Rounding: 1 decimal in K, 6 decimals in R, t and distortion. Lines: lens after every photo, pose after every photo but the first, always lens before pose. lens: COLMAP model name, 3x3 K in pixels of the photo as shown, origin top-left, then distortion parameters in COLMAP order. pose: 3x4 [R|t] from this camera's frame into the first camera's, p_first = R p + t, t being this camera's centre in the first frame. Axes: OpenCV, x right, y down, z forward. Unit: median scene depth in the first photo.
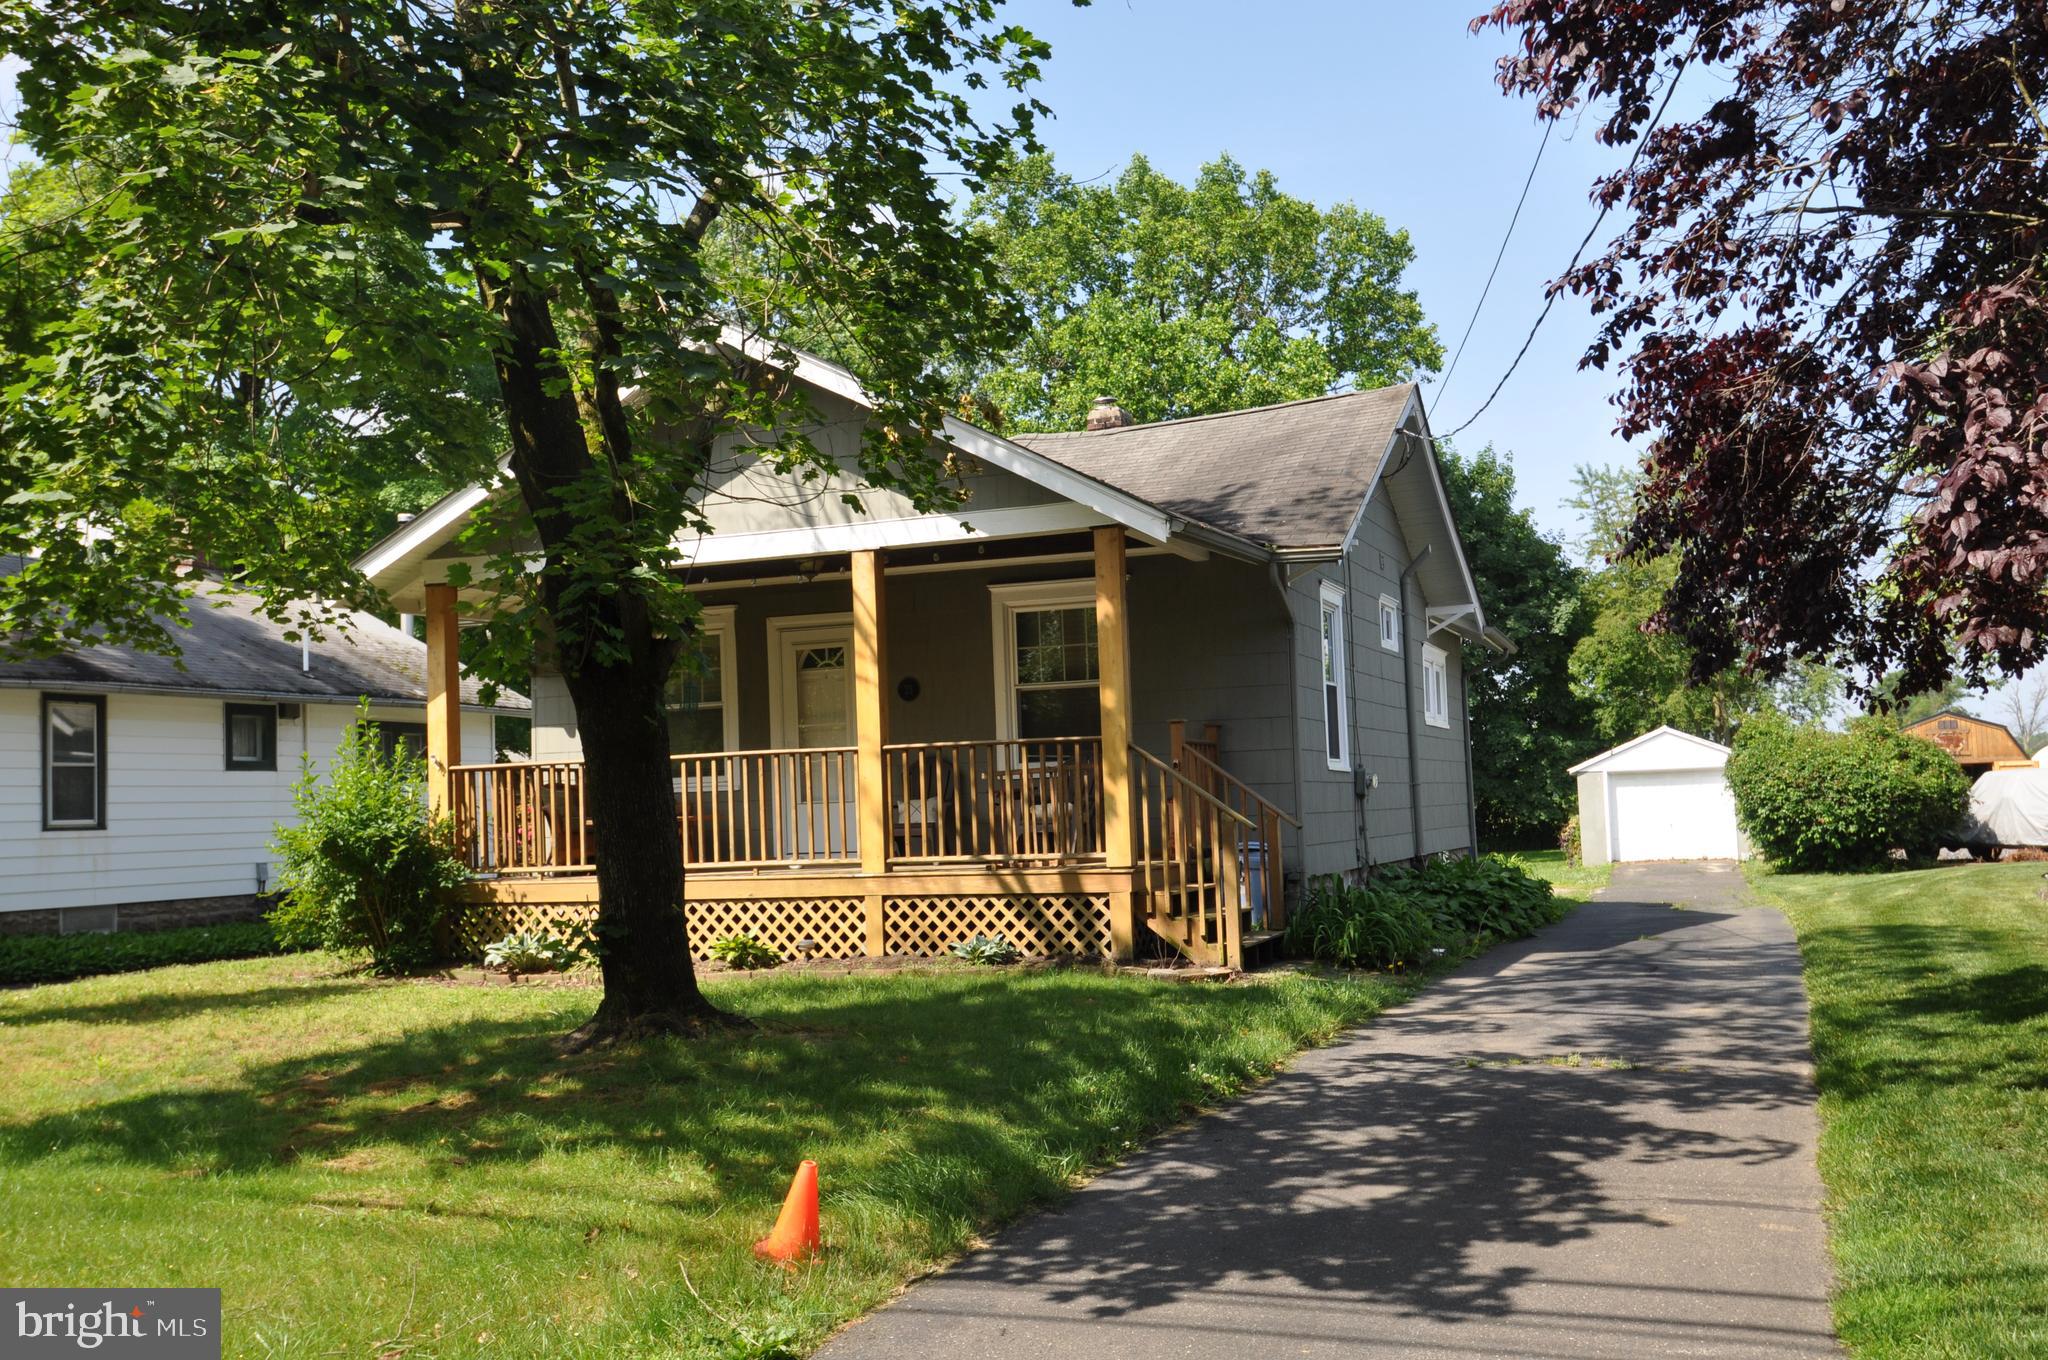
lens RADIAL K [[1935.2, 0, 1015.4], [0, 1935.2, 683.9], [0, 0, 1]] dist [0.031946, 0.000000]
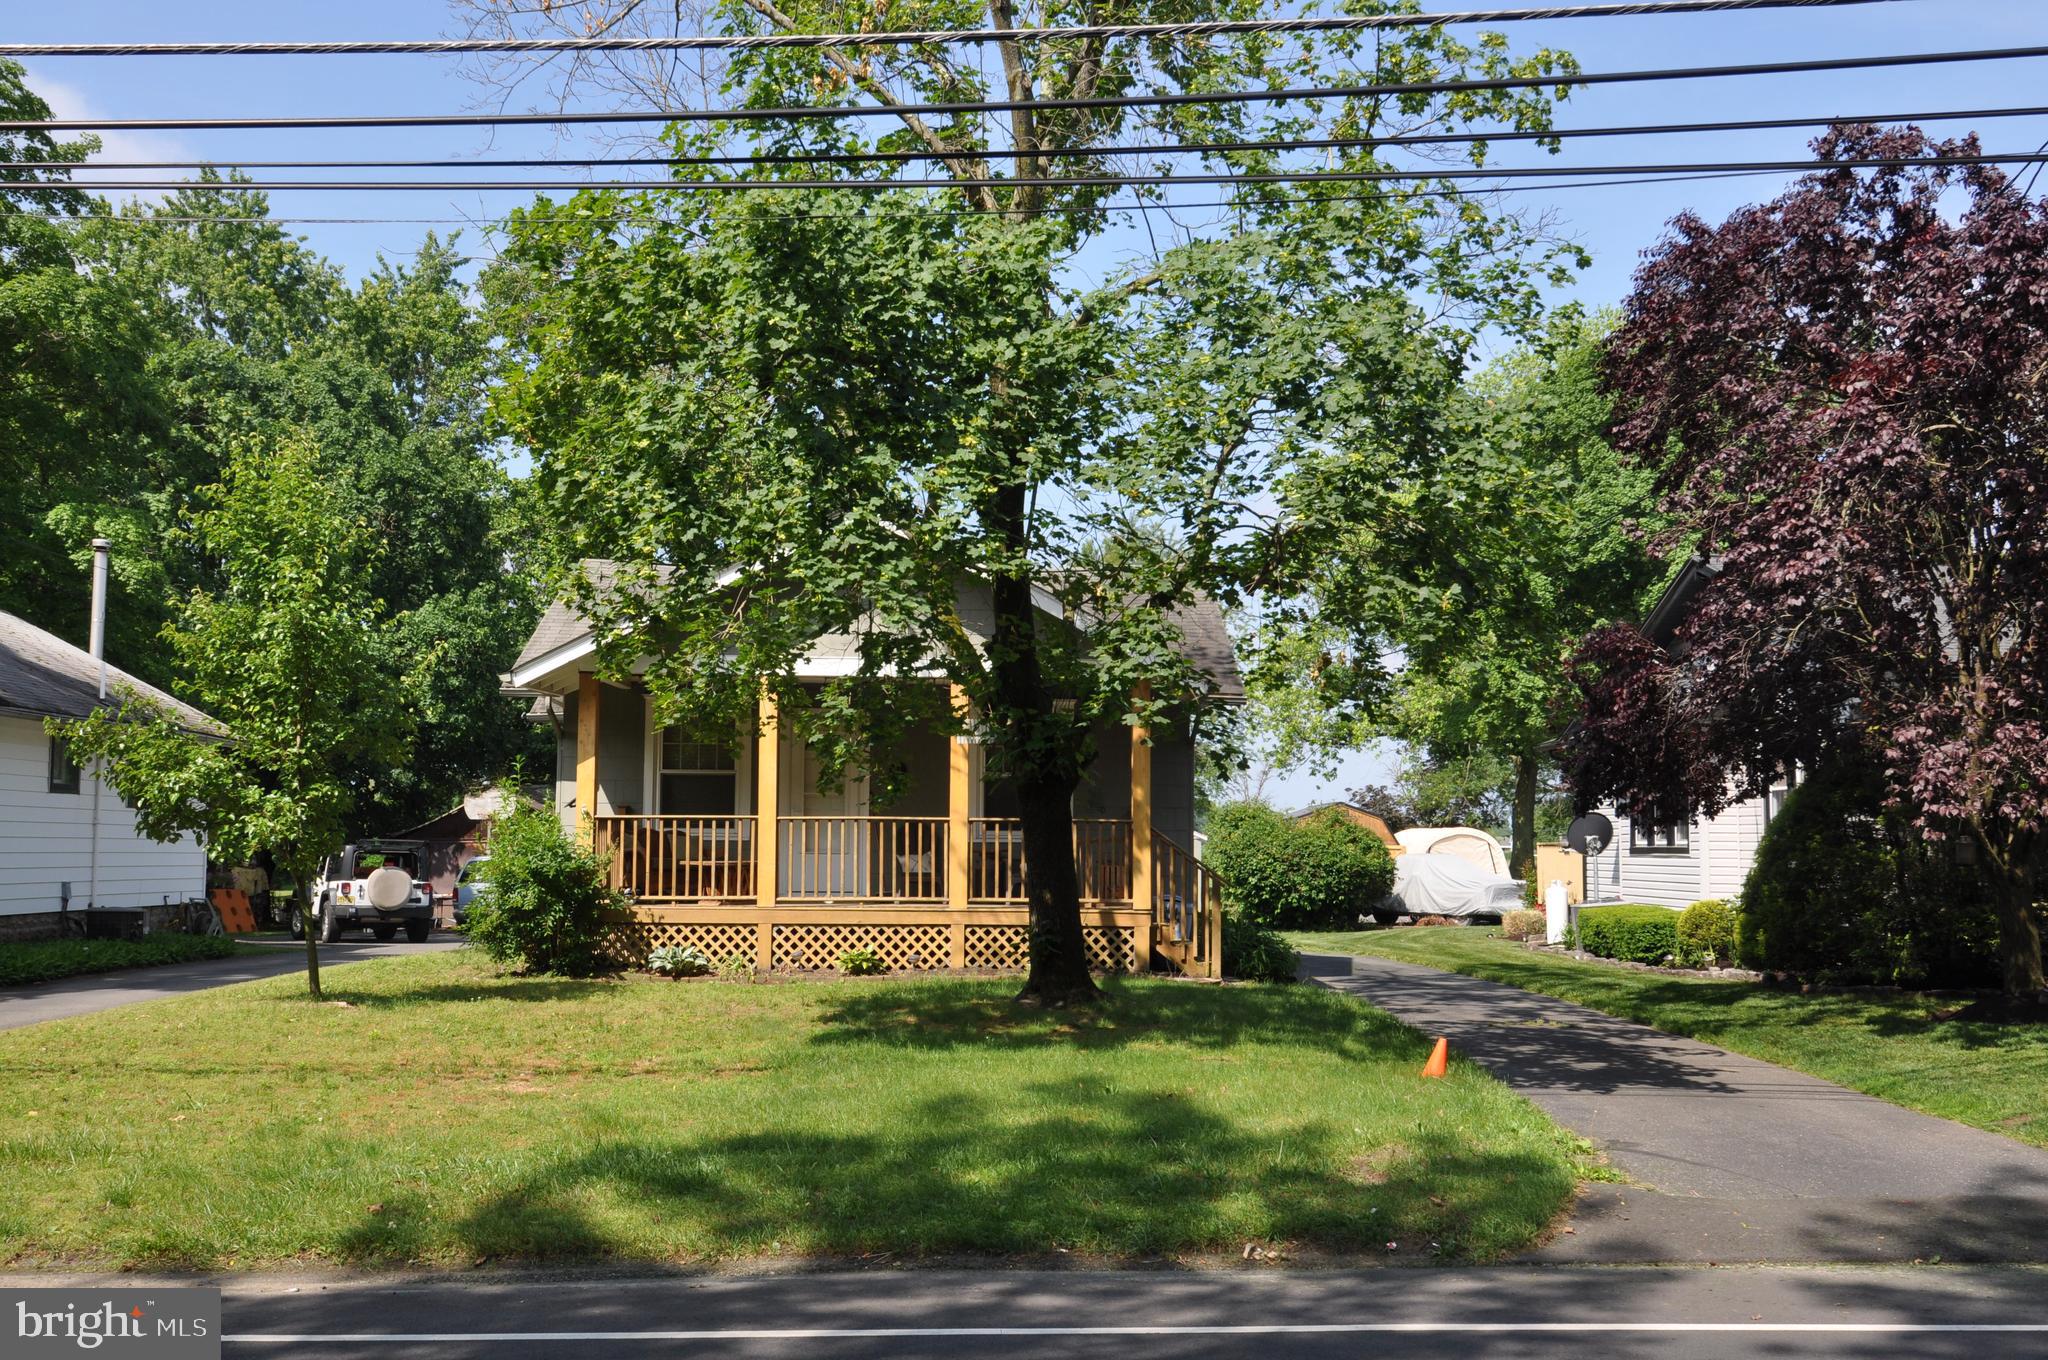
lens RADIAL K [[2058.2, 0, 1027.5], [0, 2058.2, 693.0], [0, 0, 1]] dist [0.043622, 0.000000]
pose [[0.925966, 0.069219, 0.371210, -0.588752], [-0.063555, 0.997600, -0.027486, -0.019784], [-0.372221, 0.001858, 0.928142, -0.401072]]
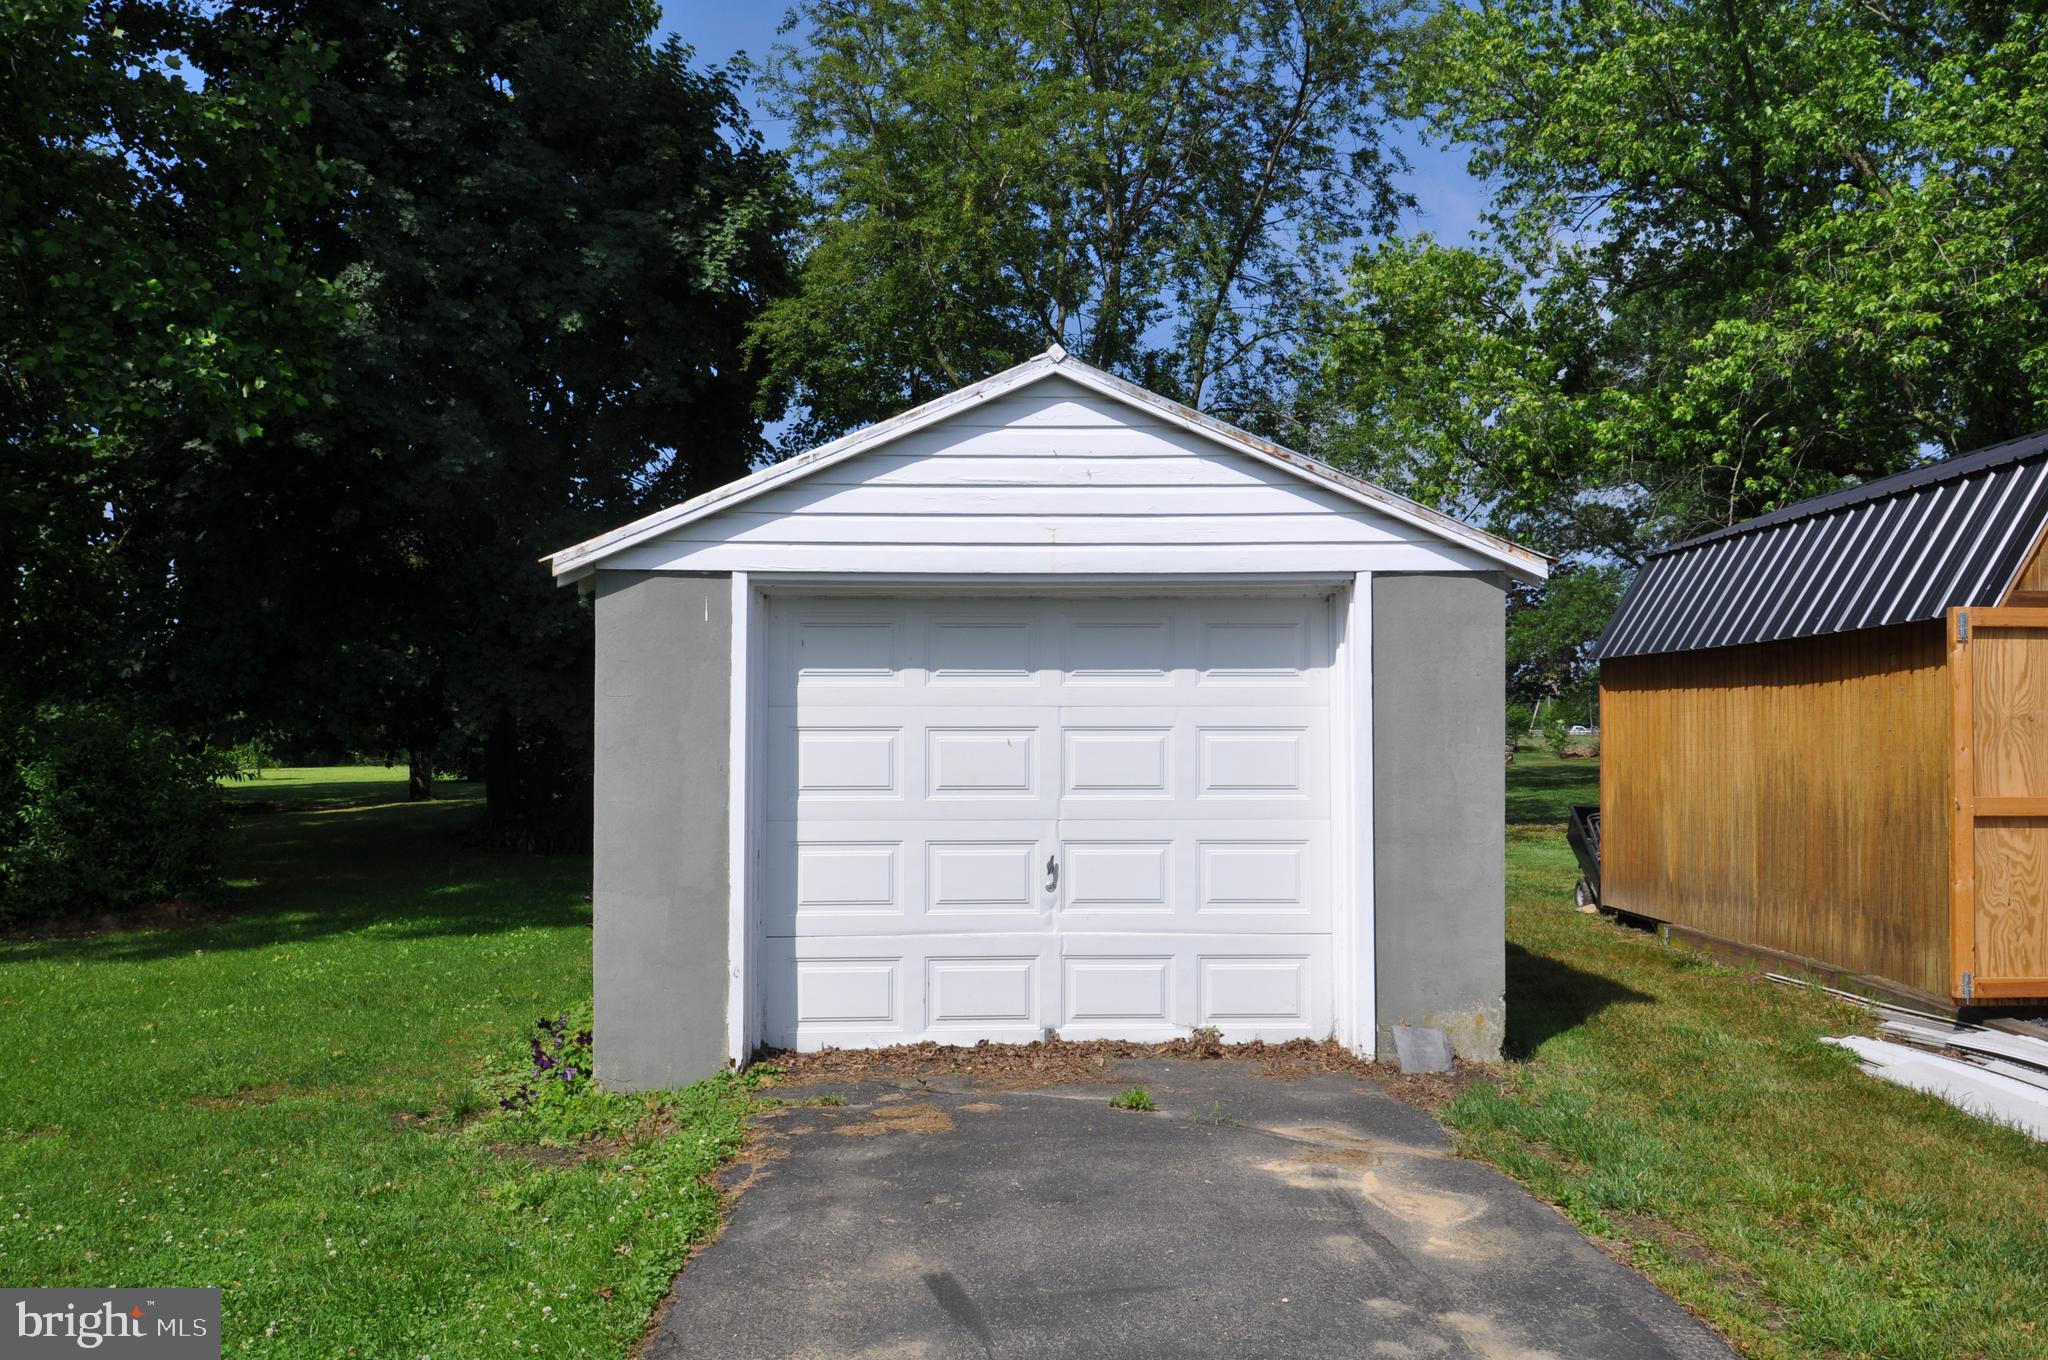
lens RADIAL K [[1682.2, 0, 1027.1], [0, 1682.2, 683.5], [0, 0, 1]] dist [-0.002578, 0.000366]
pose [[0.920490, 0.049609, 0.387605, 0.853860], [-0.061135, 0.997977, 0.017455, 0.163243], [-0.385955, -0.039763, 0.921660, 2.689065]]
